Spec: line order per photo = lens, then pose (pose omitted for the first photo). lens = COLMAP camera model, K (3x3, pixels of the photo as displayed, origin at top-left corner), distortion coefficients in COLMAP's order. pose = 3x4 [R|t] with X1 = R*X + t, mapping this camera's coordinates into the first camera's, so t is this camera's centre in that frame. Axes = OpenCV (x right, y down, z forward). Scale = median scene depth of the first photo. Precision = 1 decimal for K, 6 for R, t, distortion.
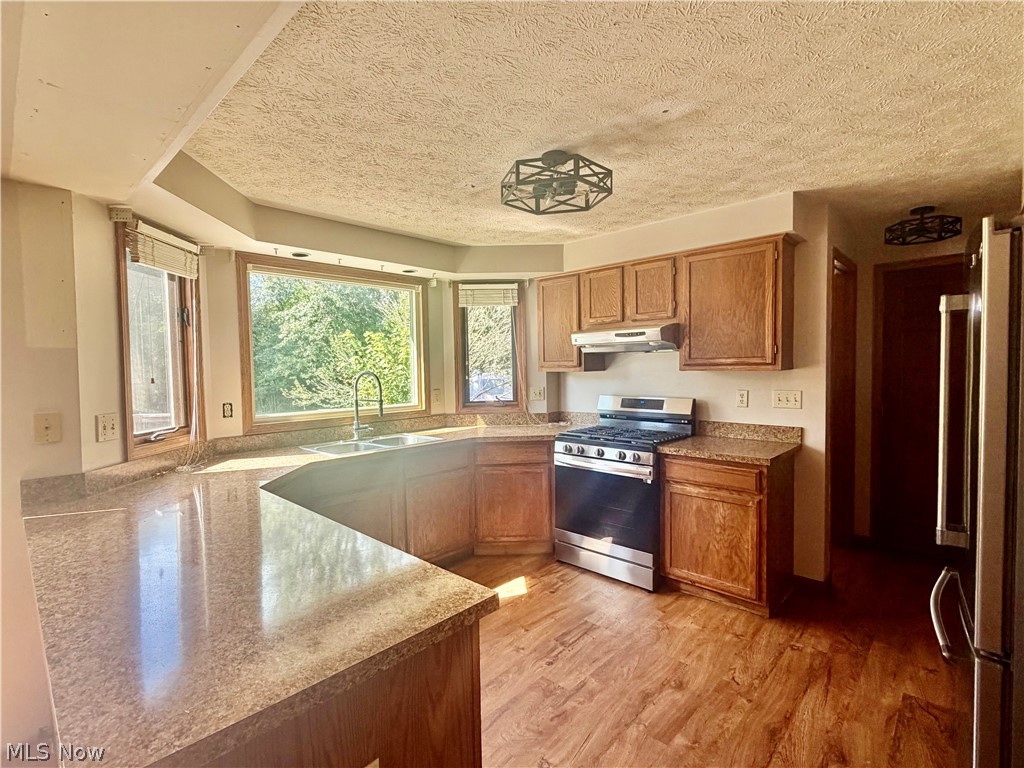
lens RADIAL K [[486.1, 0, 512.9], [0, 486.1, 386.1], [0, 0, 1]] dist [0.000183, 0.000009]
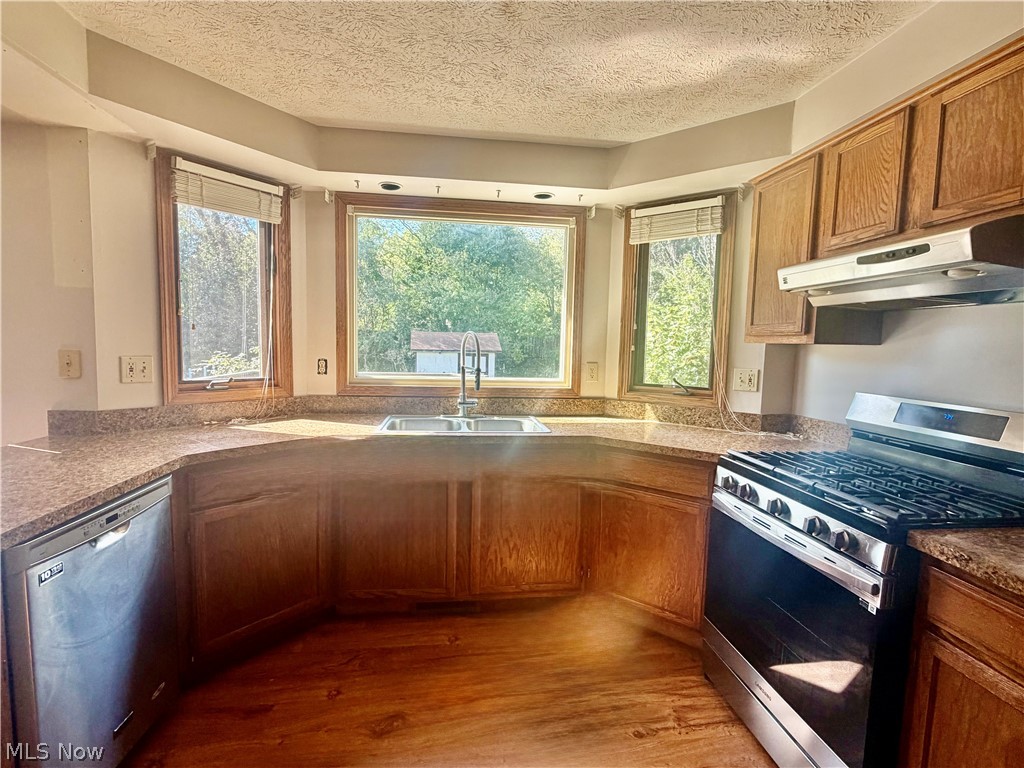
lens RADIAL K [[488.7, 0, 512.8], [0, 488.7, 387.3], [0, 0, 1]] dist [0.001506, -0.000483]
pose [[0.775634, 0.092031, -0.624437, 0.288503], [-0.063753, 0.995677, 0.067556, 0.002573], [0.627955, -0.012589, 0.778148, 0.495344]]
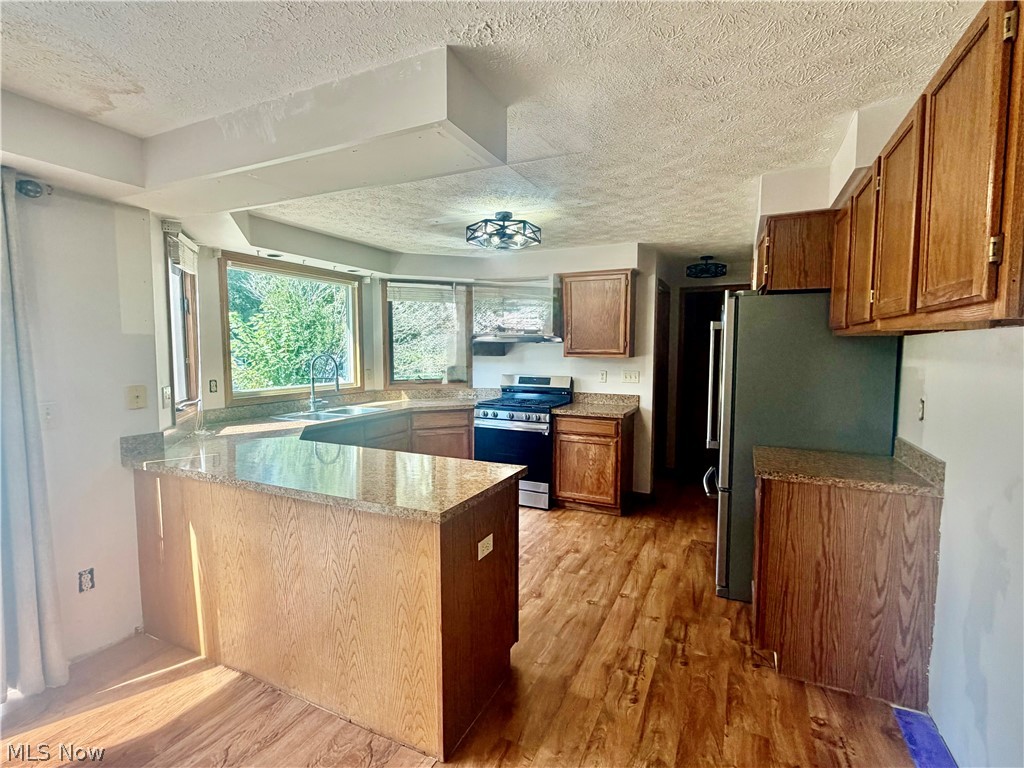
lens RADIAL K [[486.1, 0, 512.9], [0, 486.1, 386.1], [0, 0, 1]] dist [0.000183, 0.000009]
pose [[0.950449, -0.006330, 0.310816, -0.263245], [-0.004563, 0.999401, 0.034307, 0.006147], [-0.310847, -0.034026, 0.949851, -0.335467]]
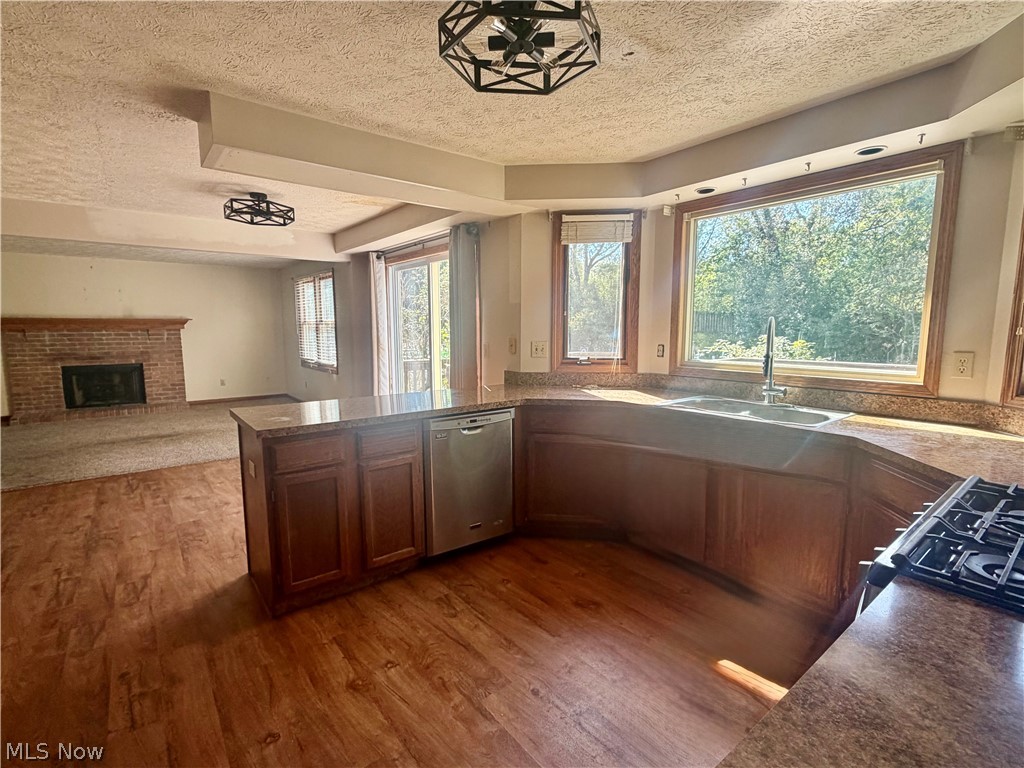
lens RADIAL K [[488.7, 0, 512.8], [0, 488.7, 387.3], [0, 0, 1]] dist [0.001506, -0.000483]
pose [[-0.145664, 0.139790, -0.979408, 0.609730], [-0.036007, 0.988562, 0.146452, -0.021200], [0.988679, 0.056598, -0.138965, 0.816223]]
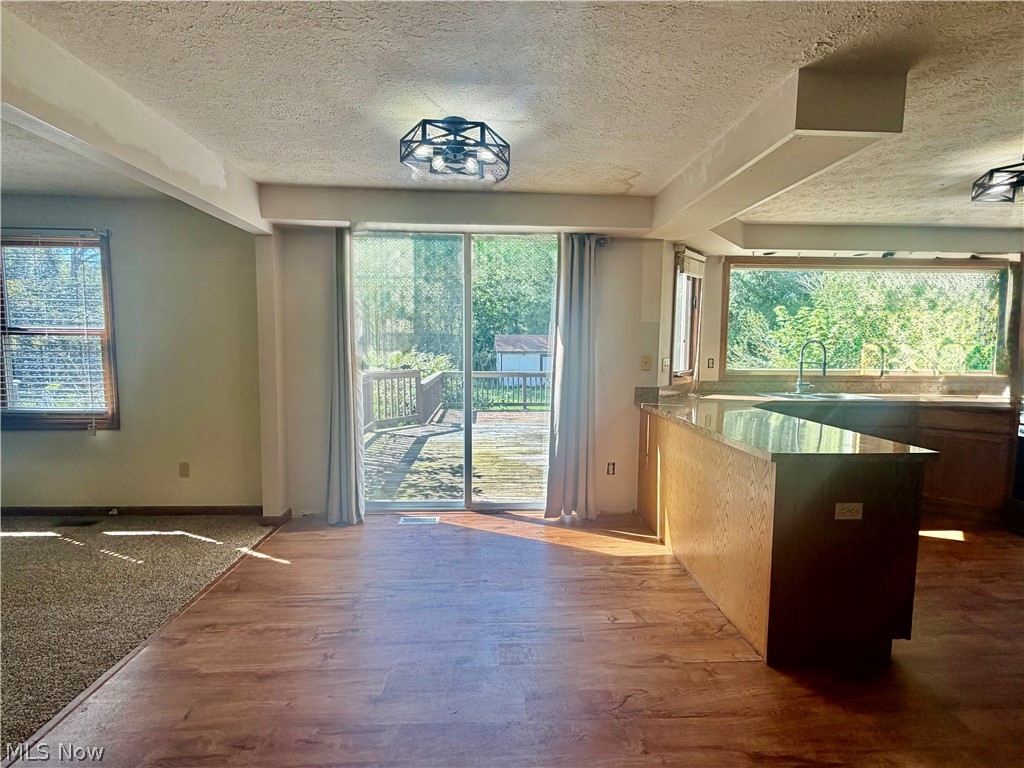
lens RADIAL K [[486.1, 0, 512.9], [0, 486.1, 386.1], [0, 0, 1]] dist [0.000183, 0.000009]
pose [[0.721742, 0.081763, -0.687316, 0.016597], [-0.047213, 0.996501, 0.068966, 0.045225], [0.690550, -0.017325, 0.723077, -0.522014]]
